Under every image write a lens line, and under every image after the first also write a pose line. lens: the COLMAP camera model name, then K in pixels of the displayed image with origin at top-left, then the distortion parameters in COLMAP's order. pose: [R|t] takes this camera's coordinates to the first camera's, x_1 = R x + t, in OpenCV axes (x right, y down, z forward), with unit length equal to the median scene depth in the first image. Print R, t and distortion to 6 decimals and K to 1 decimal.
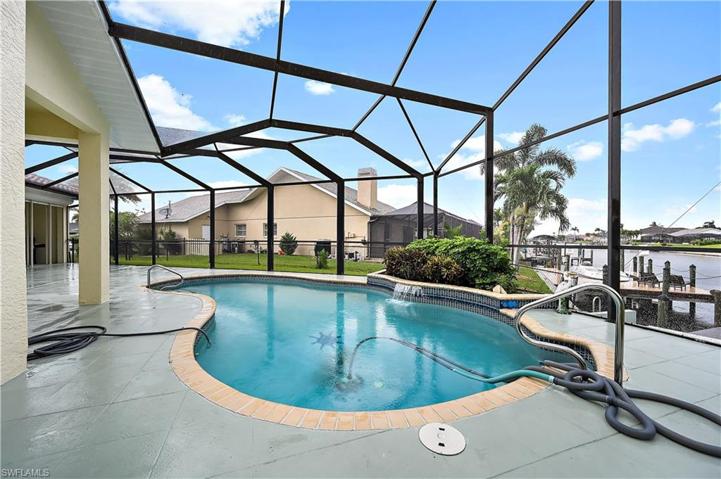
lens RADIAL K [[287.9, 0, 358.5], [0, 287.9, 240.9], [0, 0, 1]] dist [0.009717, 0.000131]
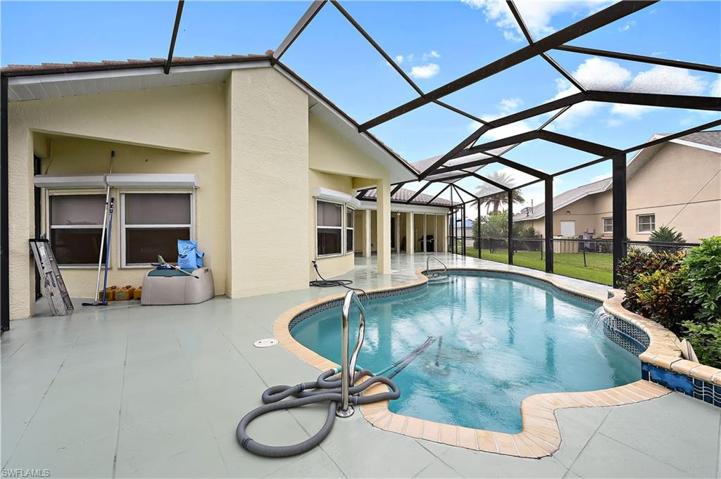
lens RADIAL K [[287.9, 0, 355.4], [0, 287.9, 238.5], [0, 0, 1]] dist [0.009717, 0.000131]
pose [[0.283805, 0.010821, -0.958821, 7.253329], [-0.004492, 0.999940, 0.009956, -0.176489], [0.958871, 0.001481, 0.283837, 3.177732]]
